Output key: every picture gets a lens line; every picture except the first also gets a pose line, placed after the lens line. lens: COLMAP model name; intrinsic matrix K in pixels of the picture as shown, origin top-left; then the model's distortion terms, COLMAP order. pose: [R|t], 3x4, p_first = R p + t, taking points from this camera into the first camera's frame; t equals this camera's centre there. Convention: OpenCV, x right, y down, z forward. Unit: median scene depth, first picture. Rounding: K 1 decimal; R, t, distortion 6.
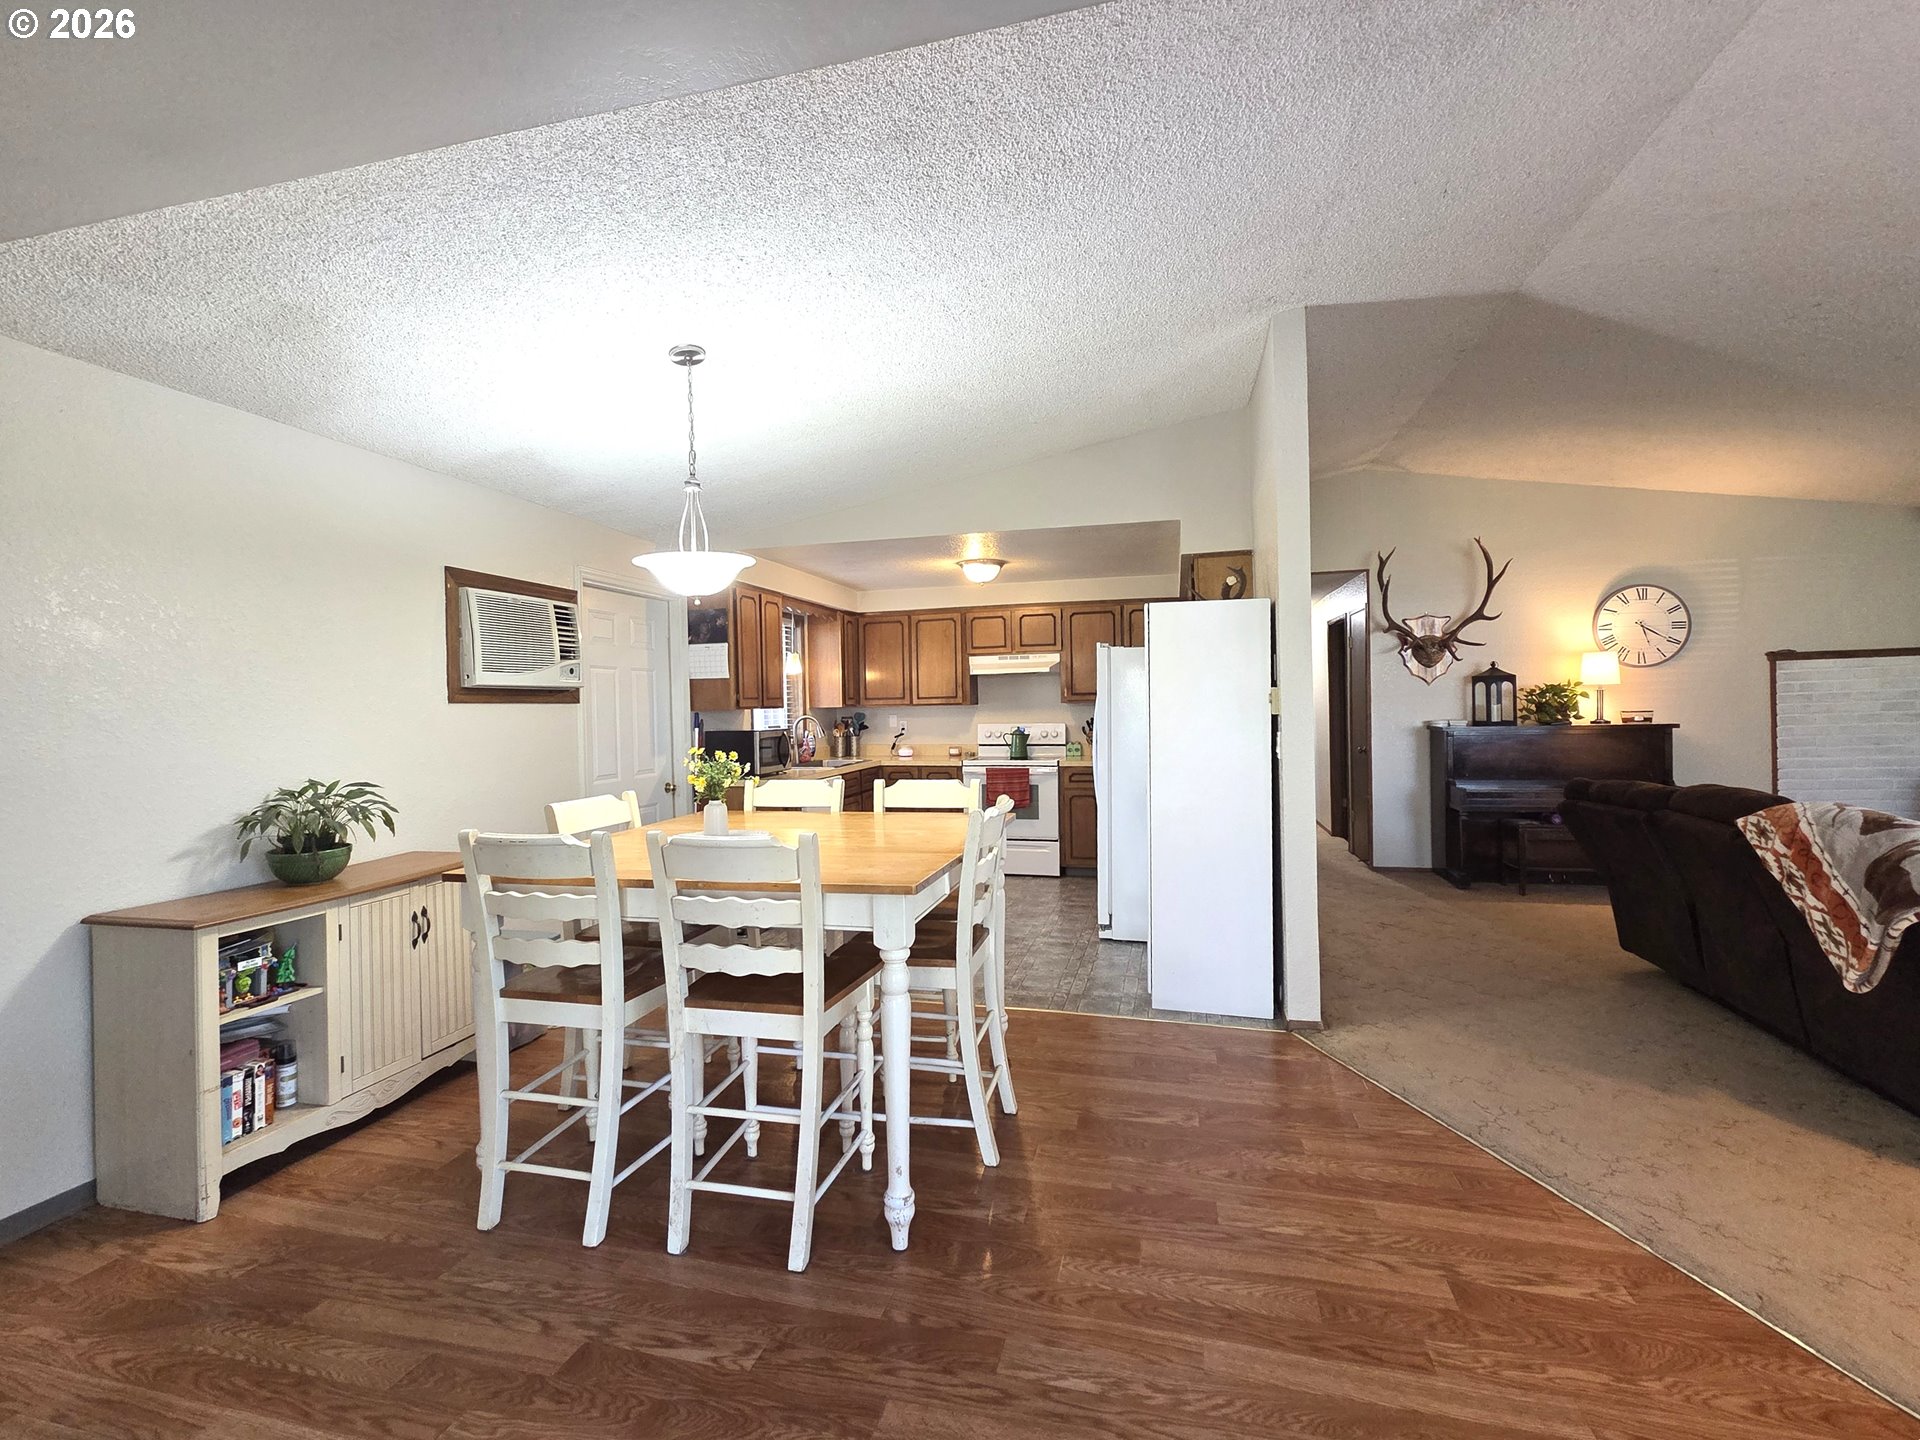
lens RADIAL K [[838.0, 0, 960.0], [0, 838.0, 720.0], [0, 0, 1]] dist [0.000940, 0.000195]
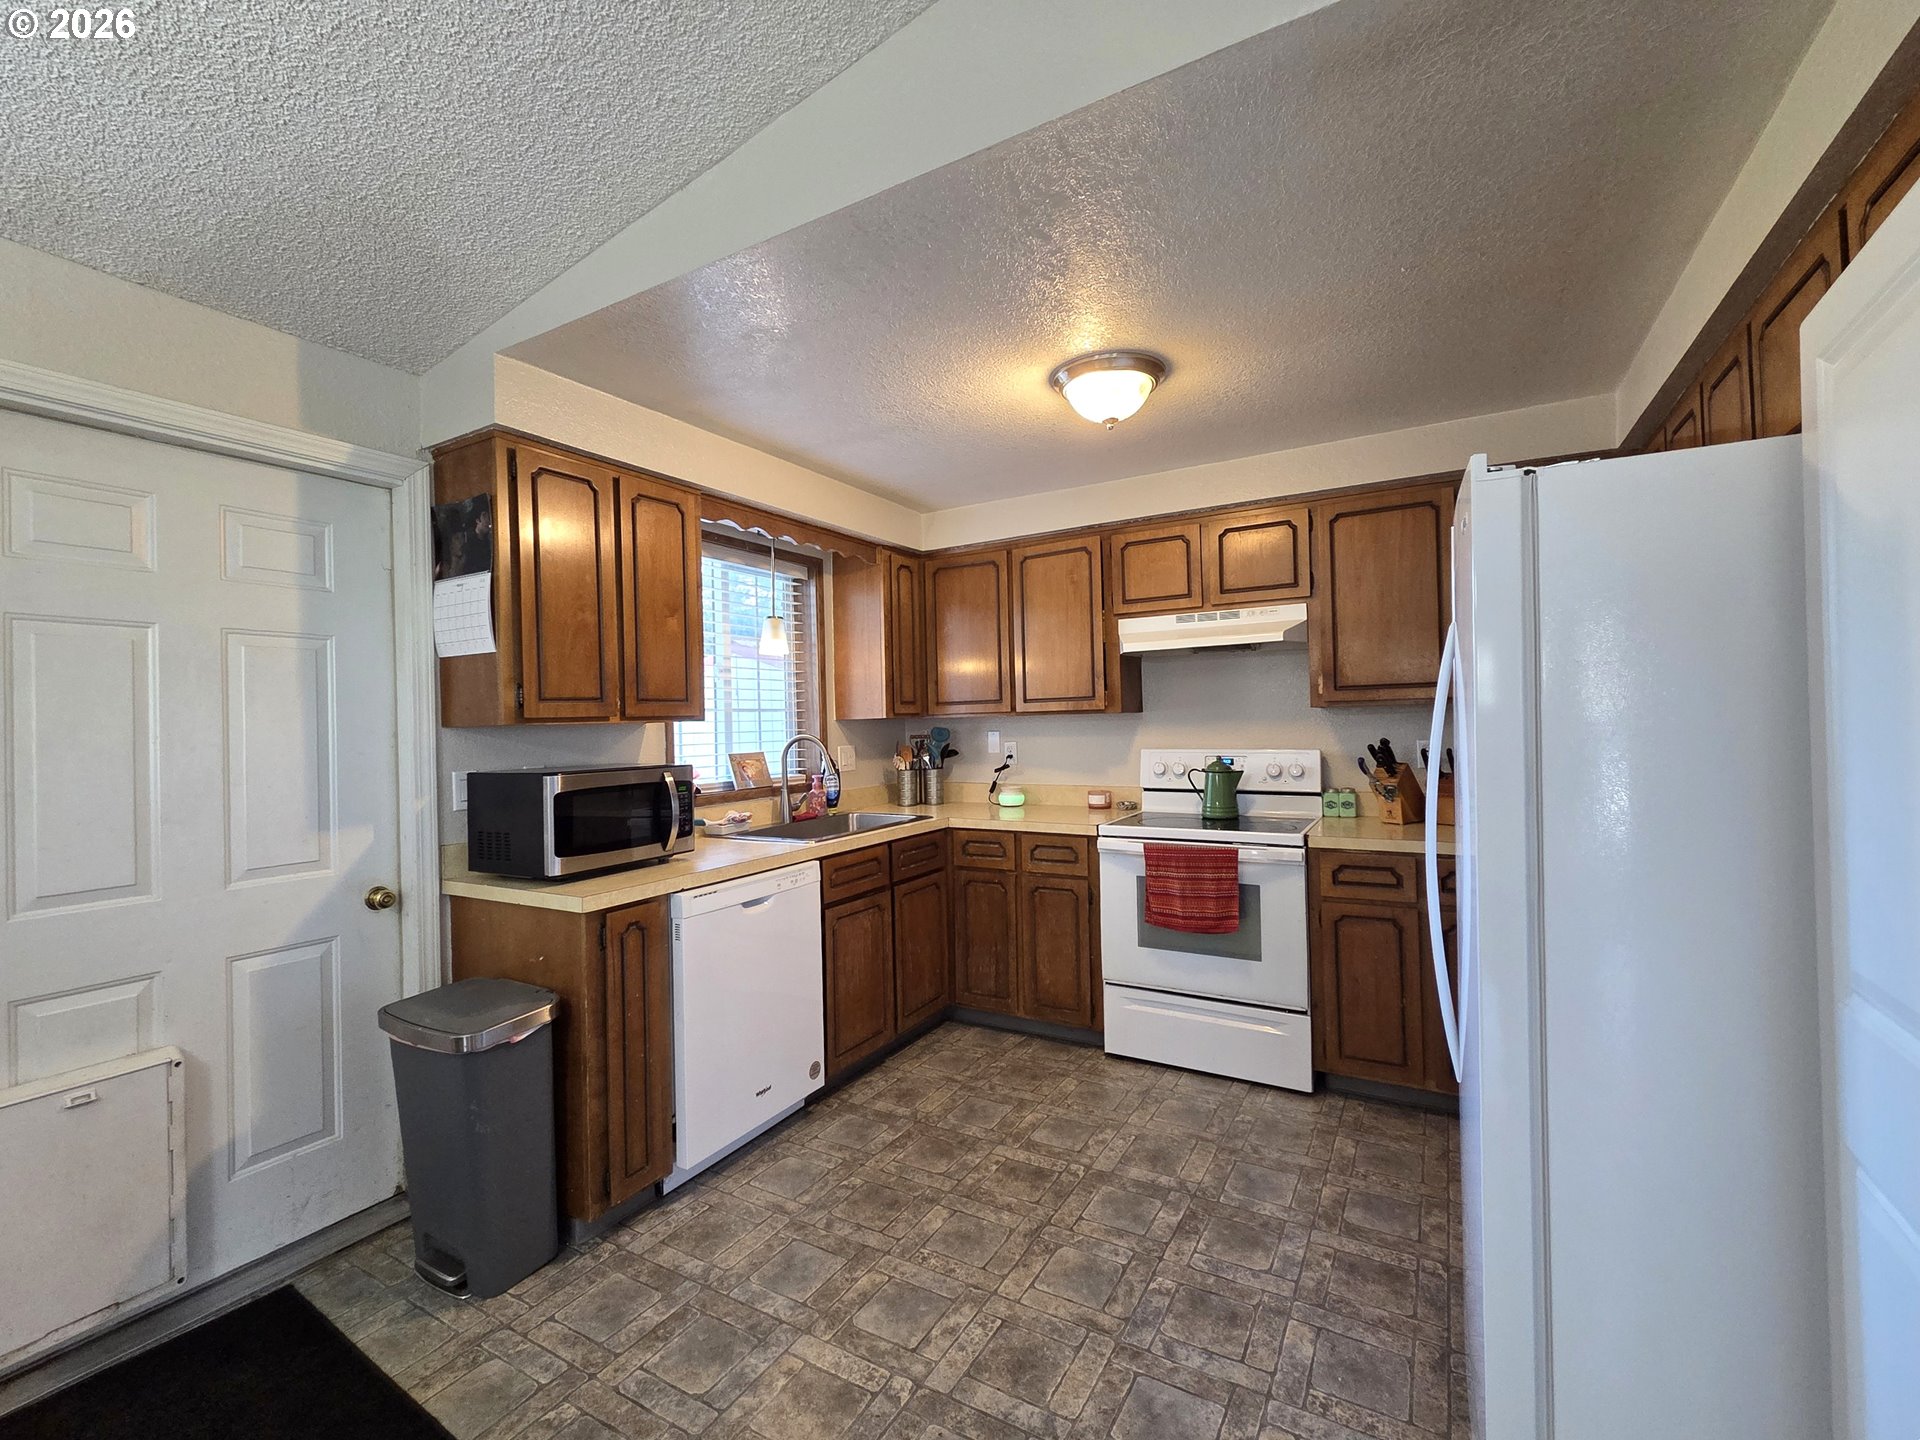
lens RADIAL K [[822.5, 0, 964.4], [0, 822.5, 718.3], [0, 0, 1]] dist [0.001419, 0.000063]
pose [[0.963105, -0.004739, -0.269083, 0.135436], [0.000395, 0.999869, -0.016195, -0.015772], [0.269124, 0.015491, 0.962981, 1.185253]]
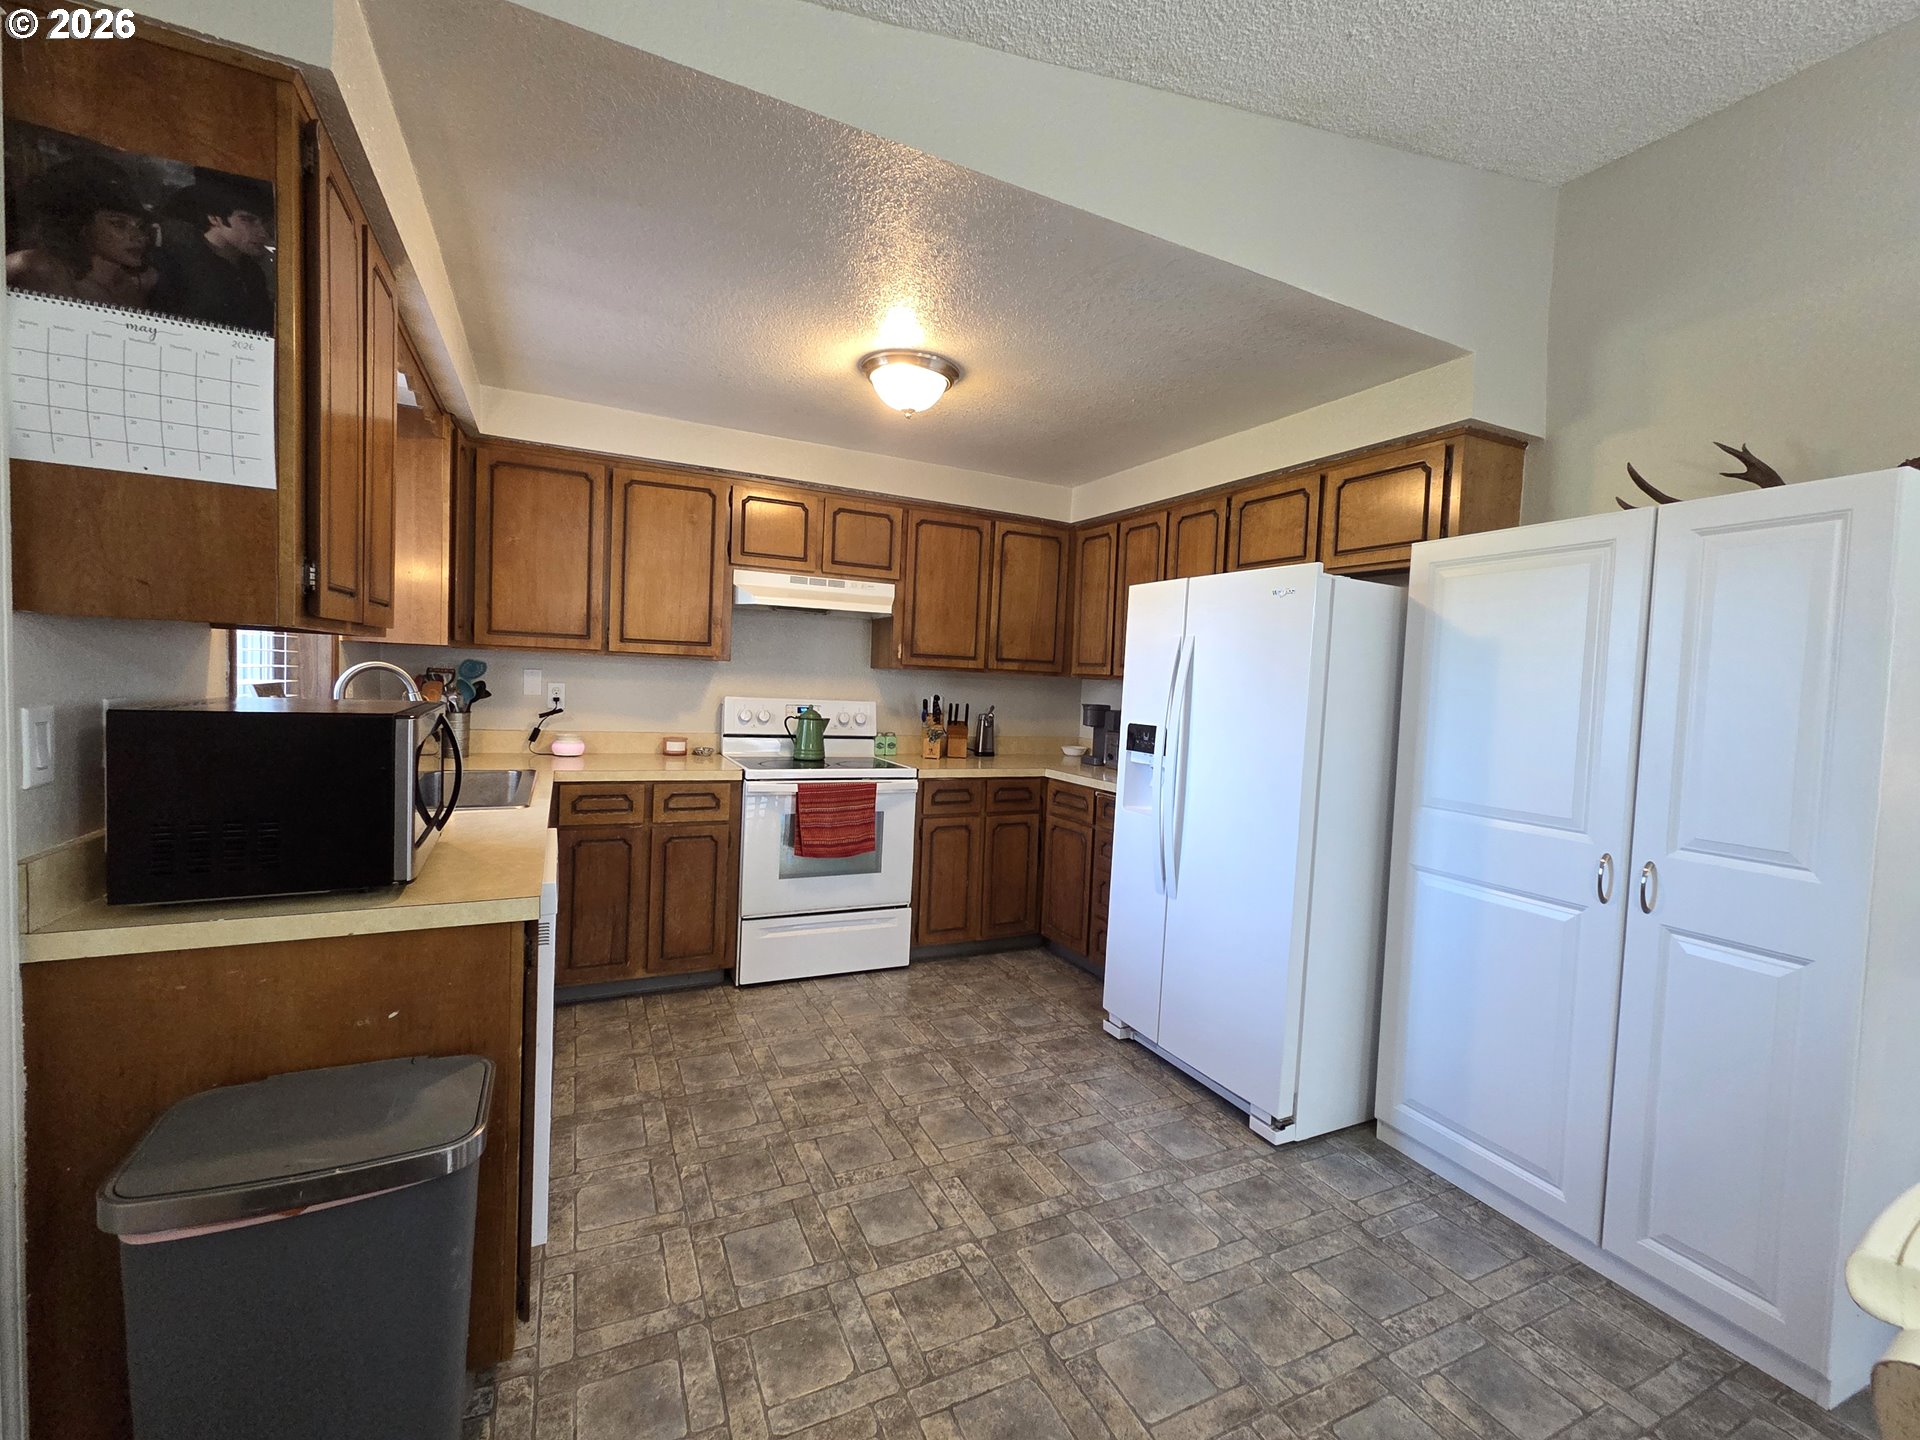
lens RADIAL K [[799.0, 0, 960.0], [0, 799.0, 720.0], [0, 0, 1]] dist [0.001166, 0.000011]
pose [[0.762389, 0.021036, 0.646777, -0.494761], [-0.048257, 0.998537, 0.024407, -0.000259], [-0.645317, -0.049819, 0.762288, 1.269199]]
